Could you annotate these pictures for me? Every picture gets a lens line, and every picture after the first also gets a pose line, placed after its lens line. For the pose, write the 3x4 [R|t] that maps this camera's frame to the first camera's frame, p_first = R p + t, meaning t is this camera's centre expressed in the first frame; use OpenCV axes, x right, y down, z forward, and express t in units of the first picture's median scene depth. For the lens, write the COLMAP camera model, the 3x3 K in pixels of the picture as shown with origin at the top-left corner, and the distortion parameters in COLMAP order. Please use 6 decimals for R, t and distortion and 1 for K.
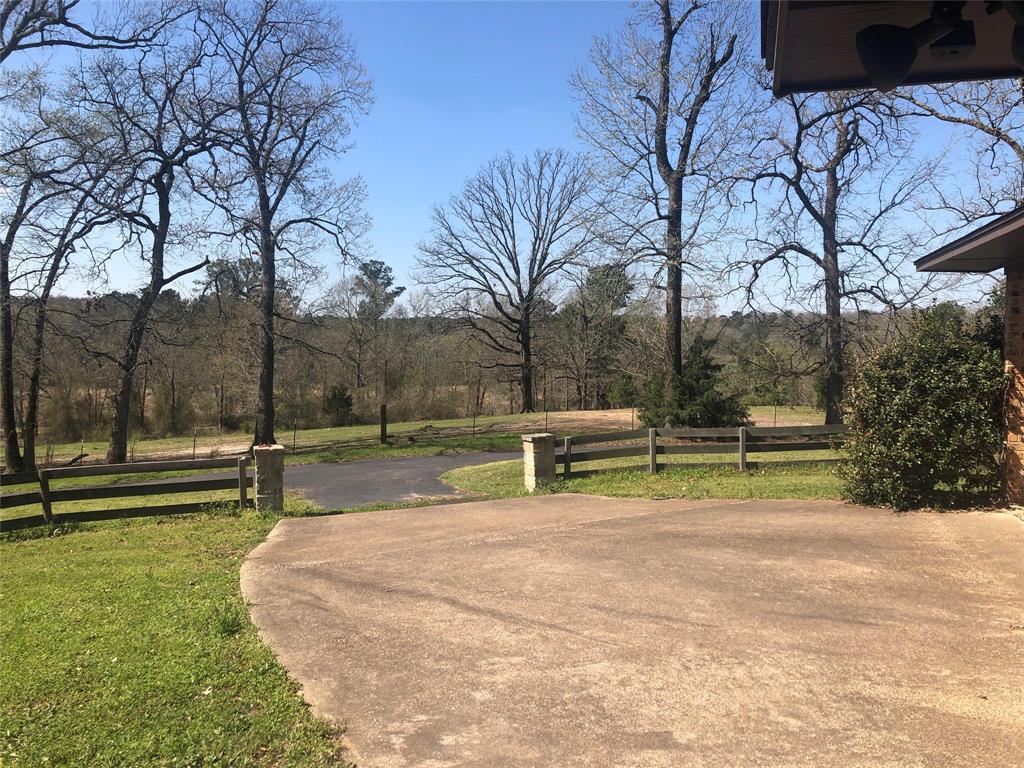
lens RADIAL K [[825.2, 0, 508.9], [0, 825.2, 388.0], [0, 0, 1]] dist [-0.001999, 0.001849]
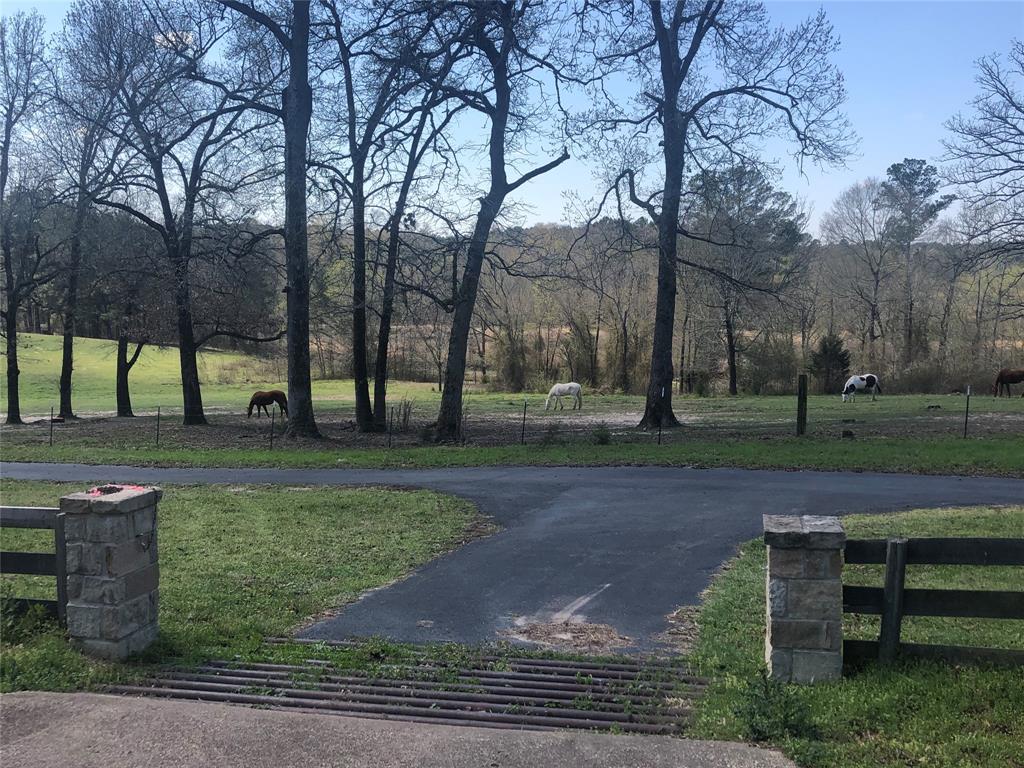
lens RADIAL K [[1021.2, 0, 512.0], [0, 1021.2, 384.0], [0, 0, 1]] dist [0.001428, 0.007325]
pose [[0.847213, 0.056486, -0.528242, 0.050308], [-0.030539, 0.997865, 0.057724, -0.006795], [0.530375, -0.032773, 0.847129, 0.187274]]
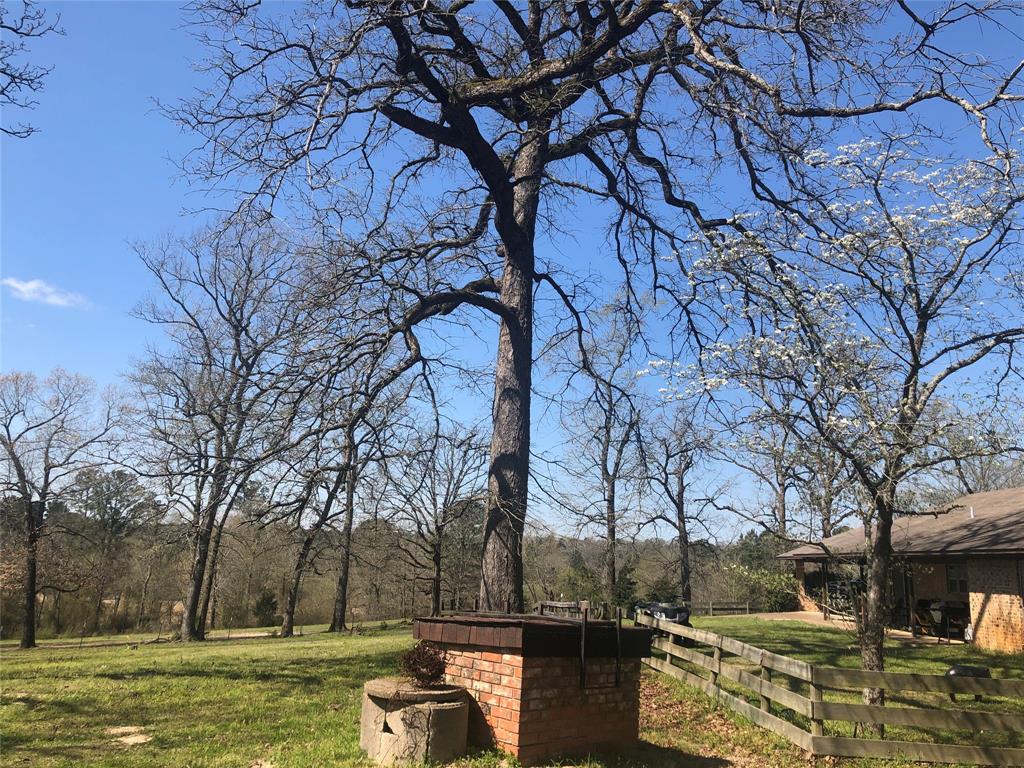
lens RADIAL K [[823.4, 0, 512.0], [0, 823.4, 384.0], [0, 0, 1]] dist [0.009794, -0.006387]
pose [[0.957628, 0.101842, 0.269400, -0.380353], [-0.027796, 0.963708, -0.265507, 0.029124], [-0.286663, 0.246769, 0.925705, -0.511281]]
